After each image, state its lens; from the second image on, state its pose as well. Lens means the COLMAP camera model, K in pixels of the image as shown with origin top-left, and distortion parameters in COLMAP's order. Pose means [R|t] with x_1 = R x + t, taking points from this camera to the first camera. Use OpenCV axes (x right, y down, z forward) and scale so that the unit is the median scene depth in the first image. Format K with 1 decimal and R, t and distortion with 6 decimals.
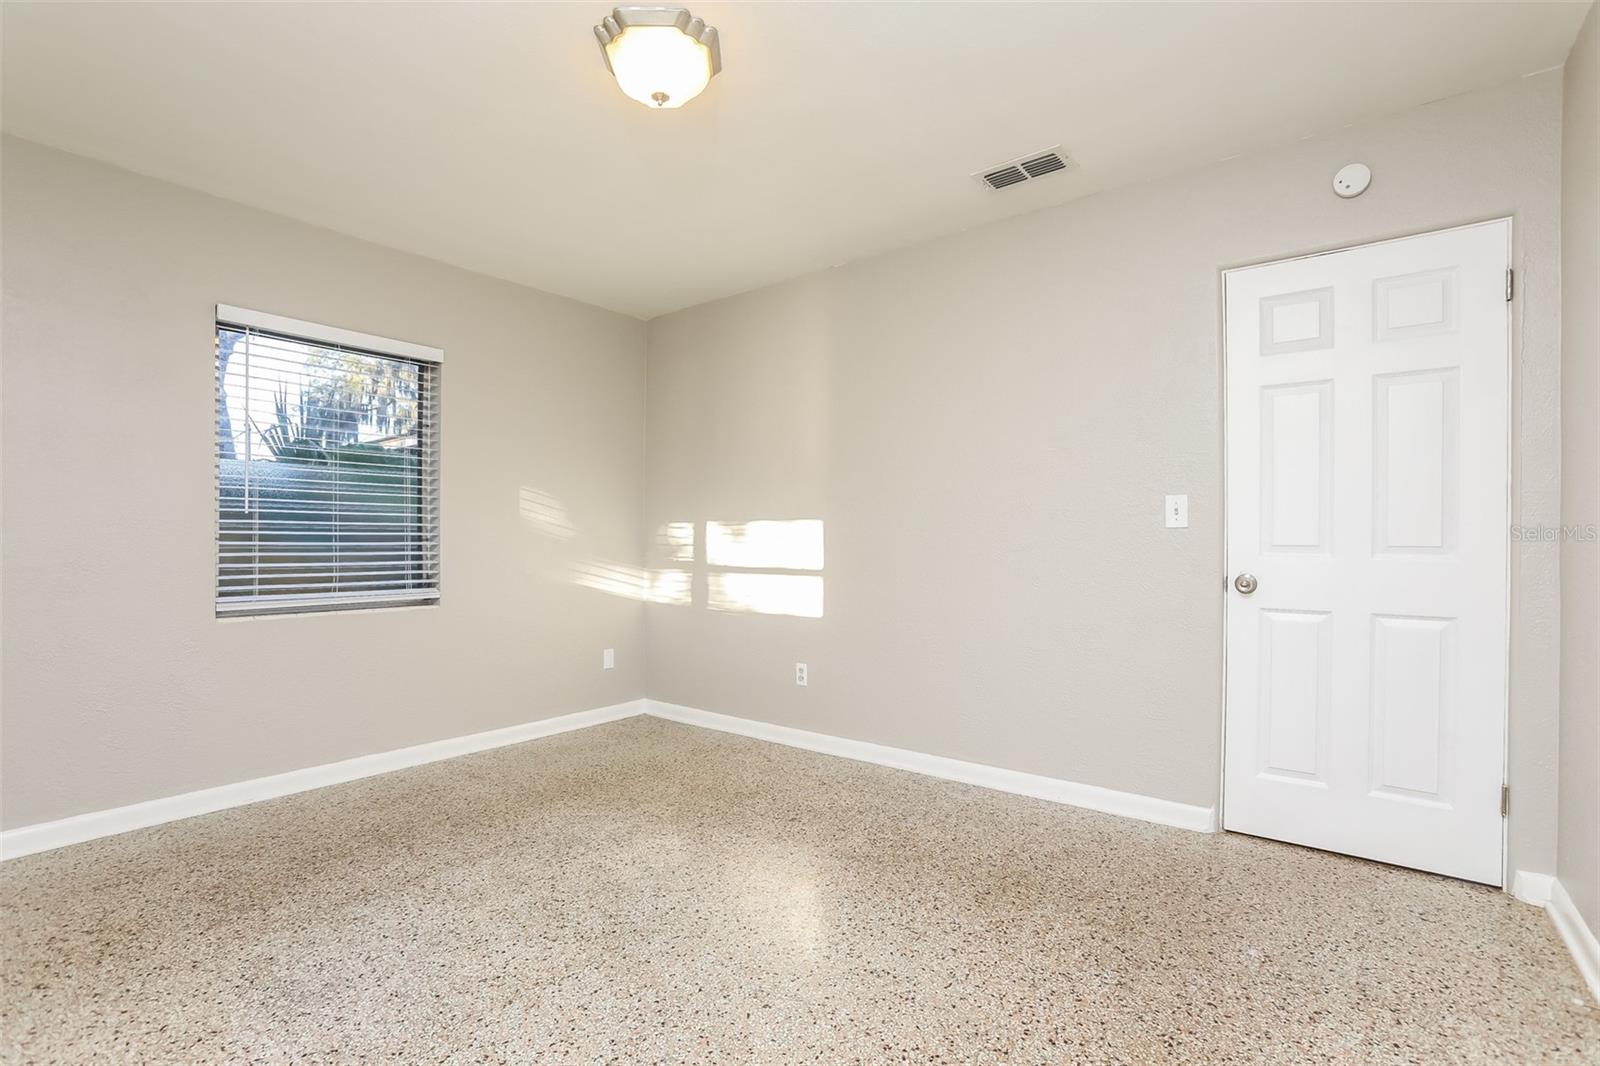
lens RADIAL K [[726.2, 0, 801.4], [0, 726.2, 537.5], [0, 0, 1]] dist [0.000867, 0.000268]
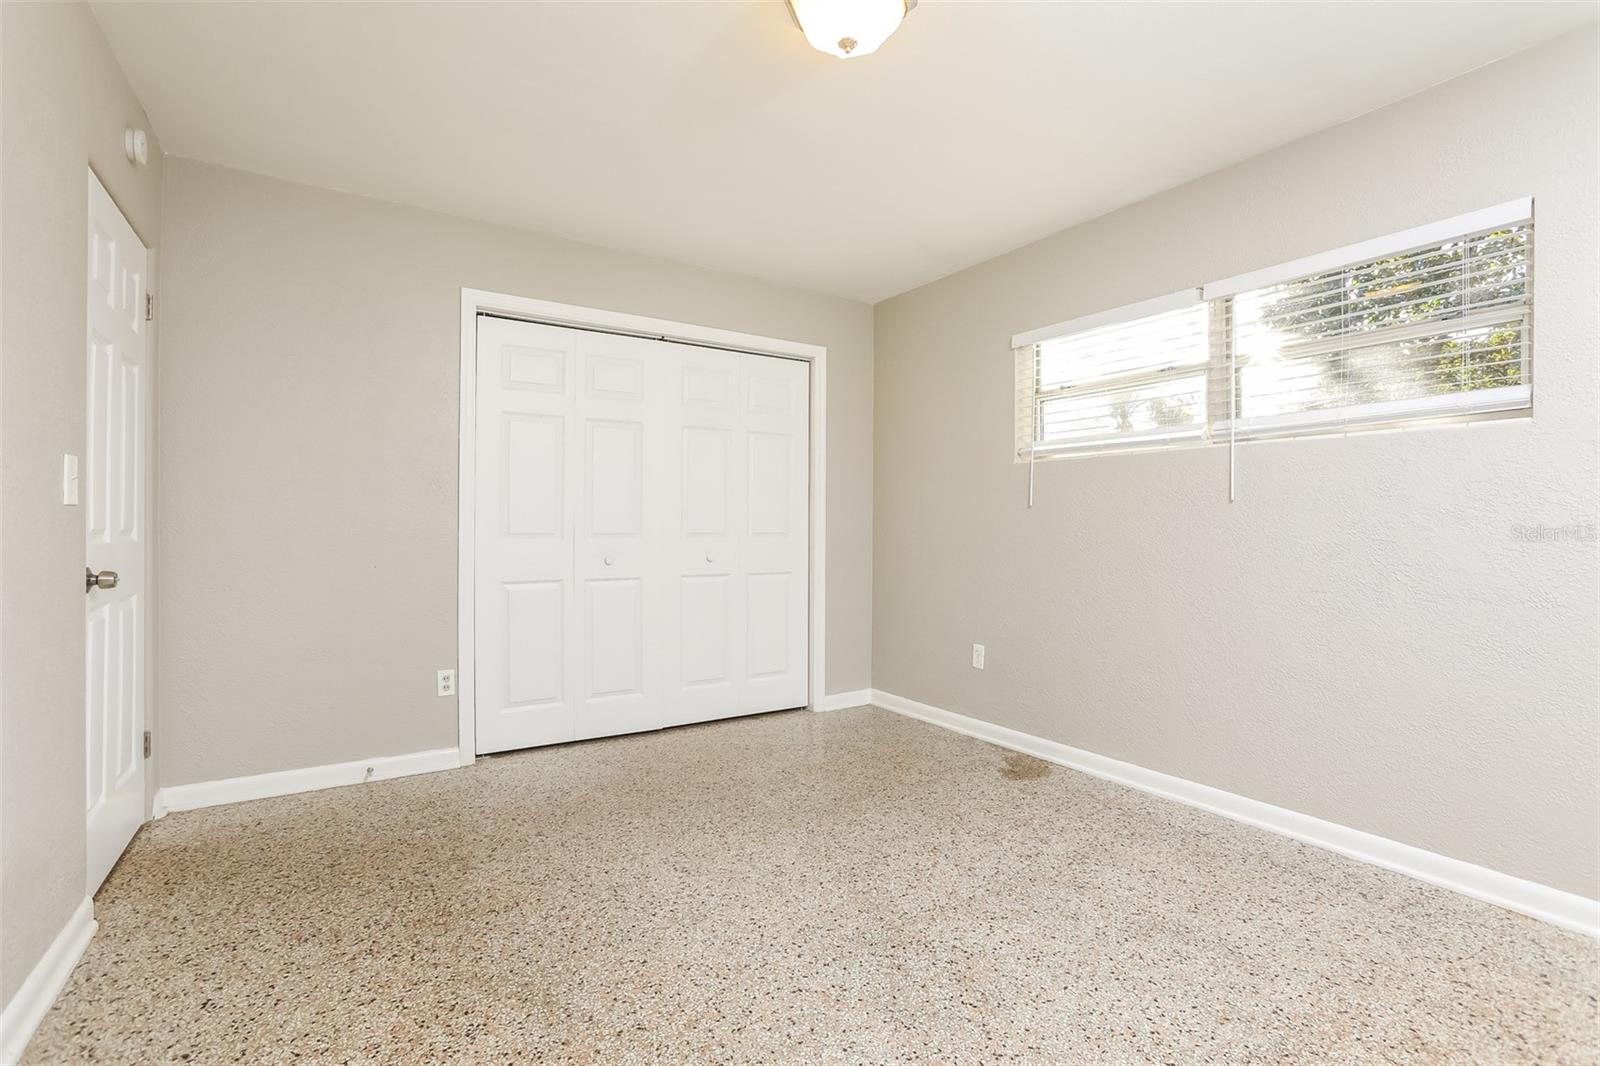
lens RADIAL K [[726.2, 0, 798.2], [0, 726.2, 529.1], [0, 0, 1]] dist [0.000867, 0.000268]
pose [[-0.943930, -0.005657, 0.330096, -0.446691], [-0.006143, 0.999981, -0.000430, 0.009653], [-0.330087, -0.002434, -0.943947, 1.917516]]
